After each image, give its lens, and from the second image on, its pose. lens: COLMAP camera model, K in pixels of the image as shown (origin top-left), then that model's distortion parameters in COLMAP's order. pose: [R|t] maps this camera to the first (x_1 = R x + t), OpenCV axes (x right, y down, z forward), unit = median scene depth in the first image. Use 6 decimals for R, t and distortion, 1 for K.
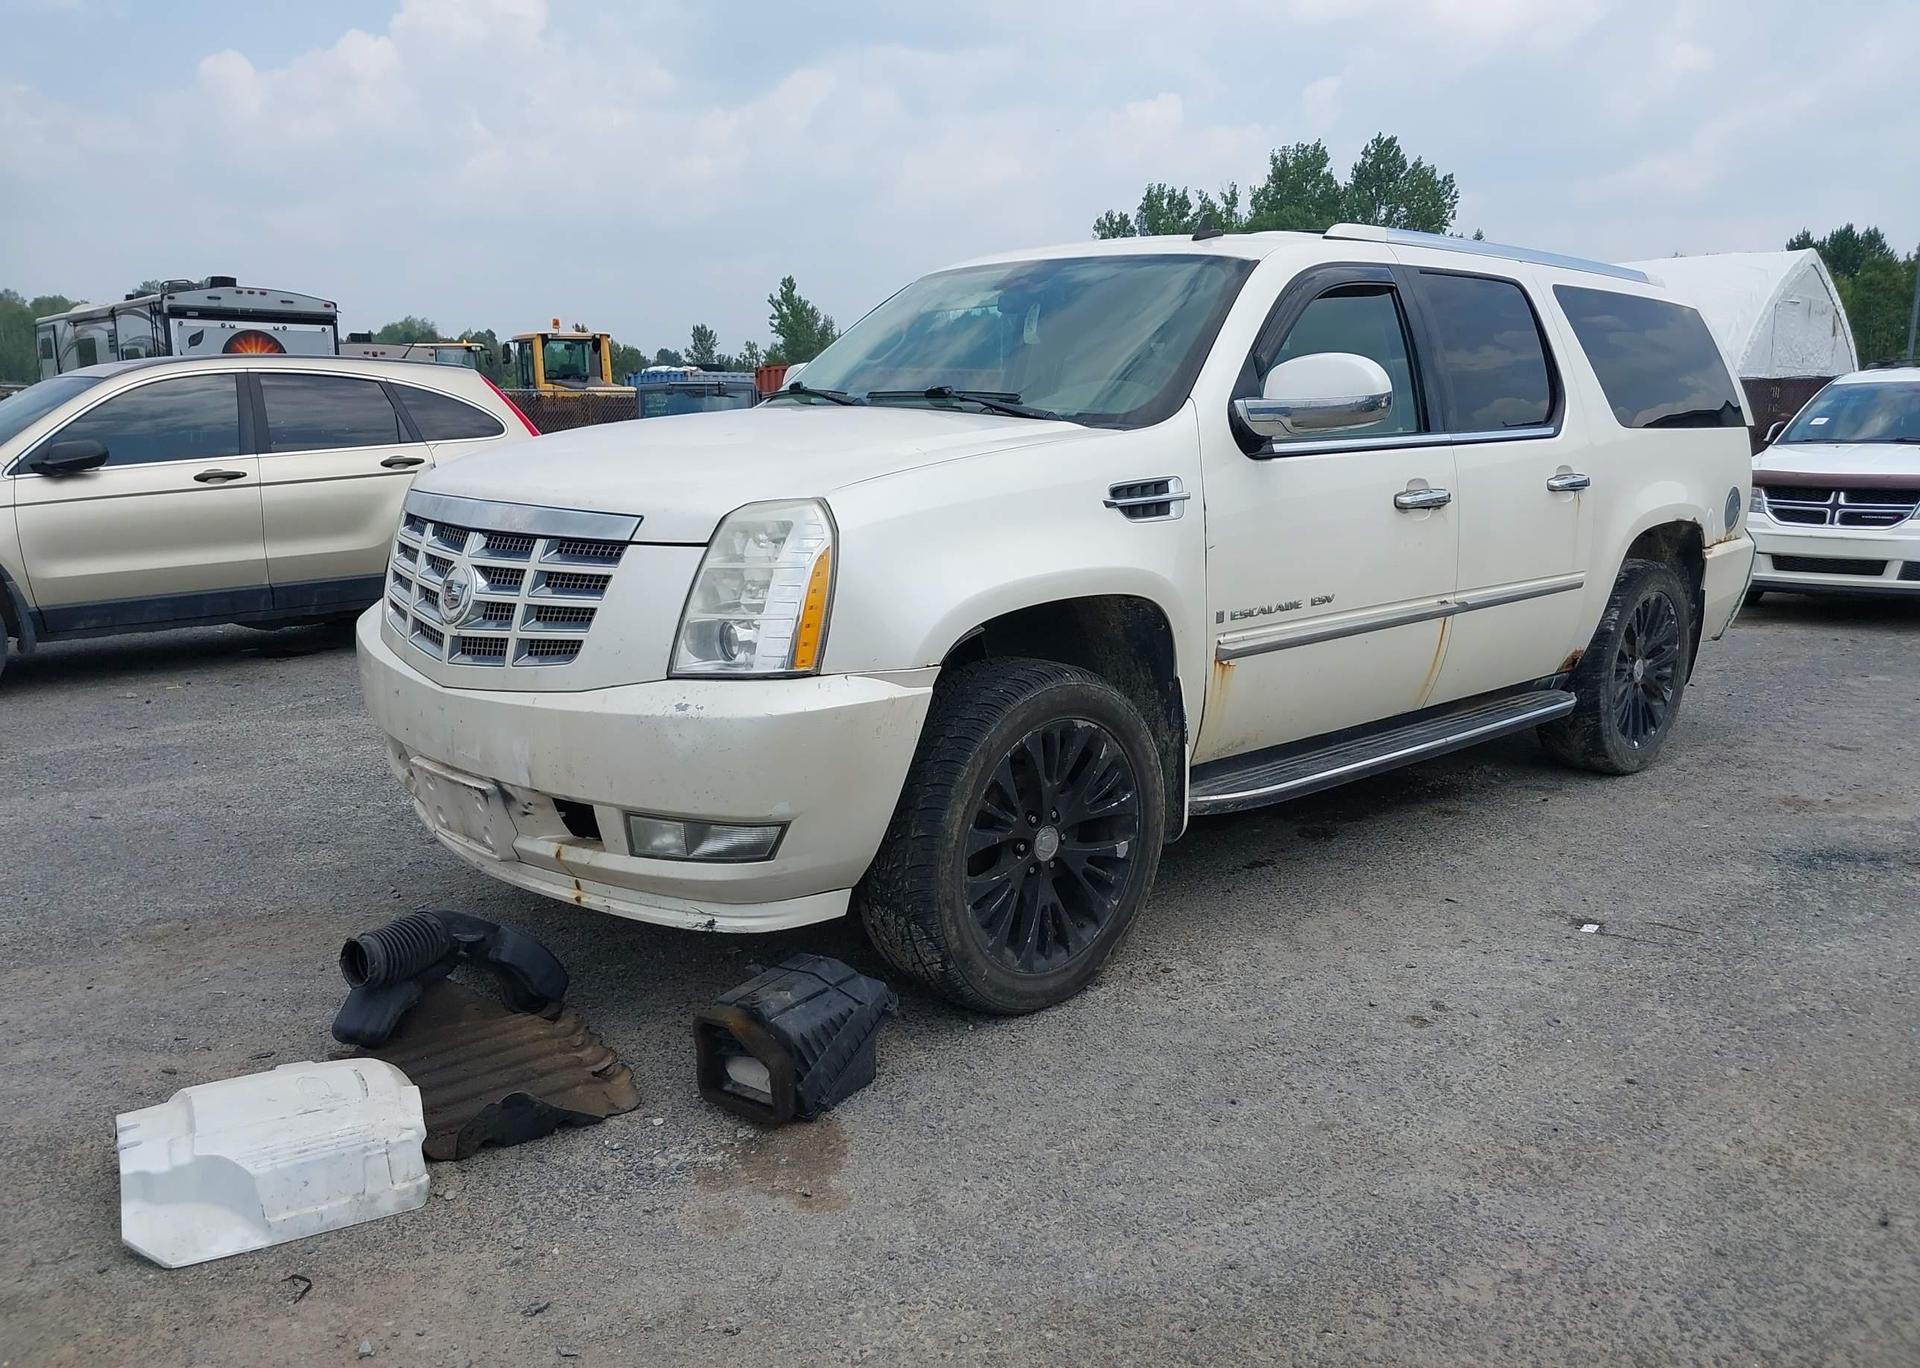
lens RADIAL K [[1538.4, 0, 964.8], [0, 1538.4, 682.1], [0, 0, 1]] dist [0.032257, -0.048888]
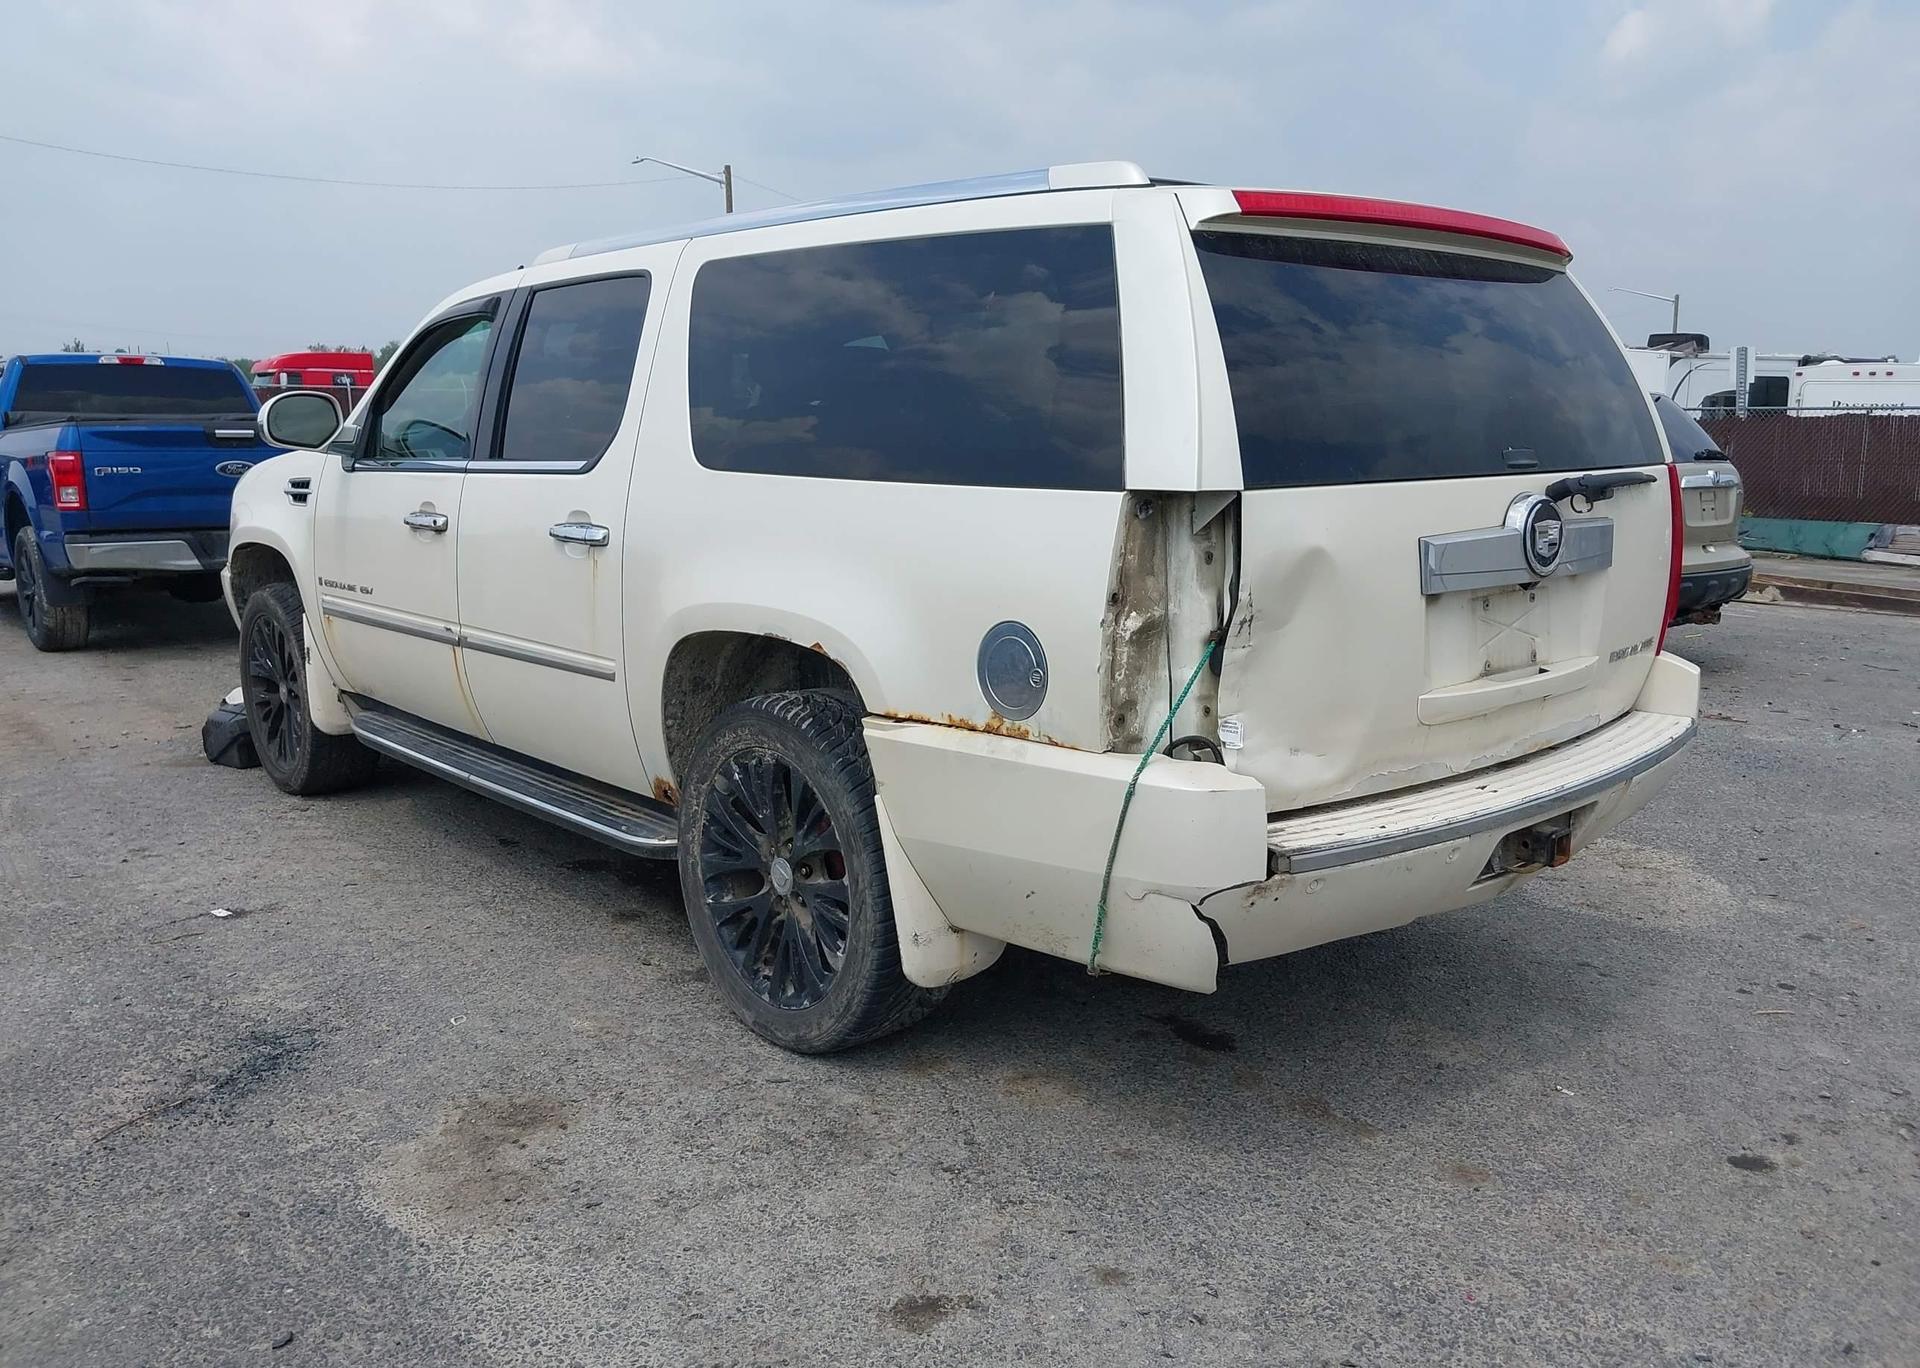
lens RADIAL K [[1538.4, 0, 985.9], [0, 1538.4, 682.9], [0, 0, 1]] dist [0.032257, -0.048888]
pose [[-0.043905, 0.165169, -0.985288, 1.528393], [-0.180217, 0.968750, 0.170427, -0.299061], [0.982647, 0.185048, -0.012766, 1.625749]]
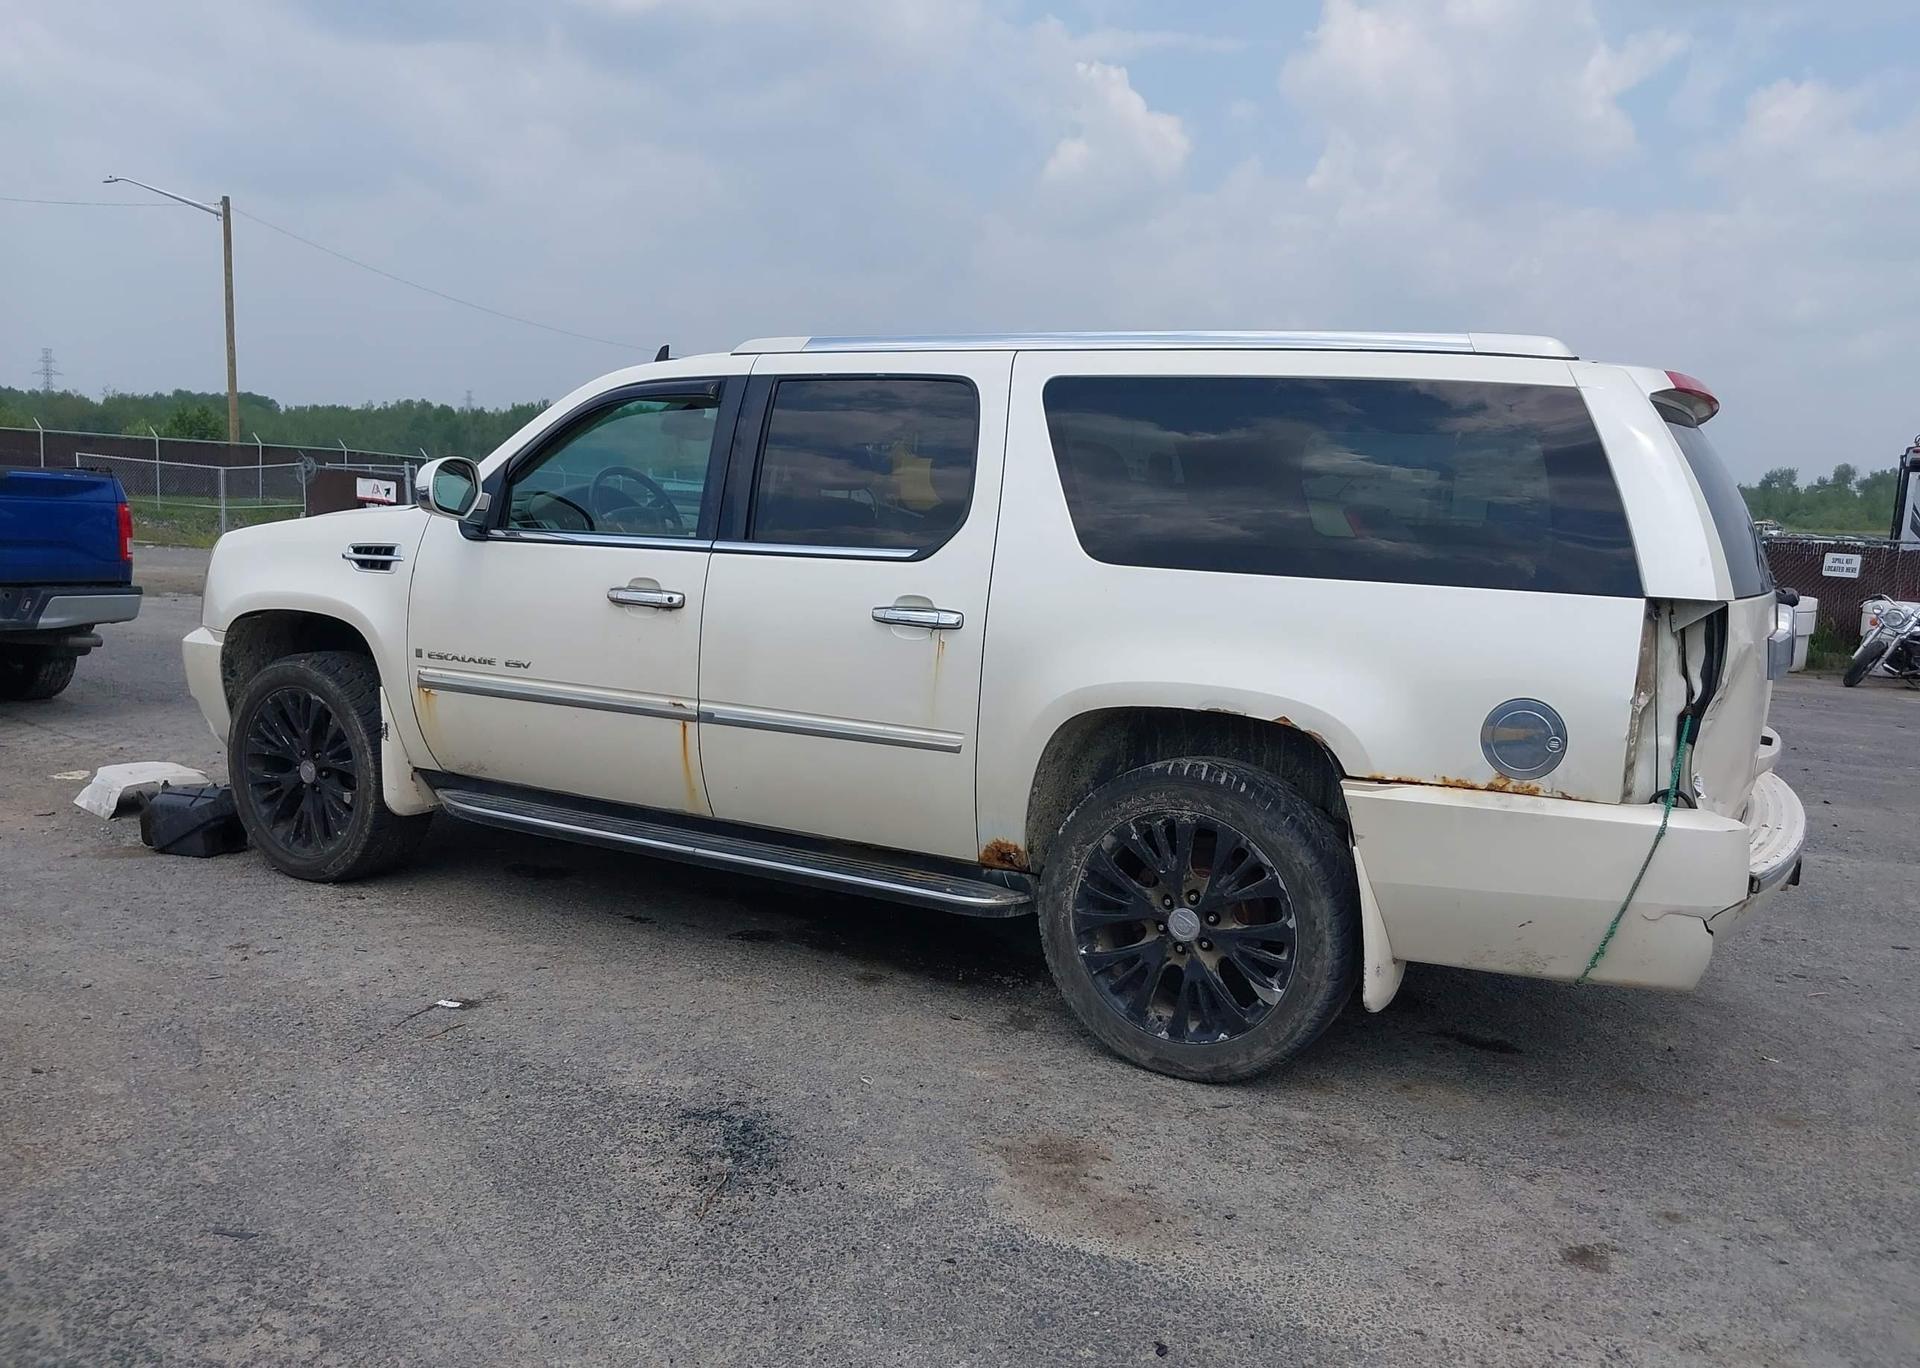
lens RADIAL K [[1538.4, 0, 979.0], [0, 1538.4, 666.8], [0, 0, 1]] dist [0.032257, -0.048888]
pose [[0.296074, 0.110296, -0.948775, 1.567663], [-0.216264, 0.975256, 0.045887, -0.195735], [0.930360, 0.191600, 0.312601, 1.035684]]
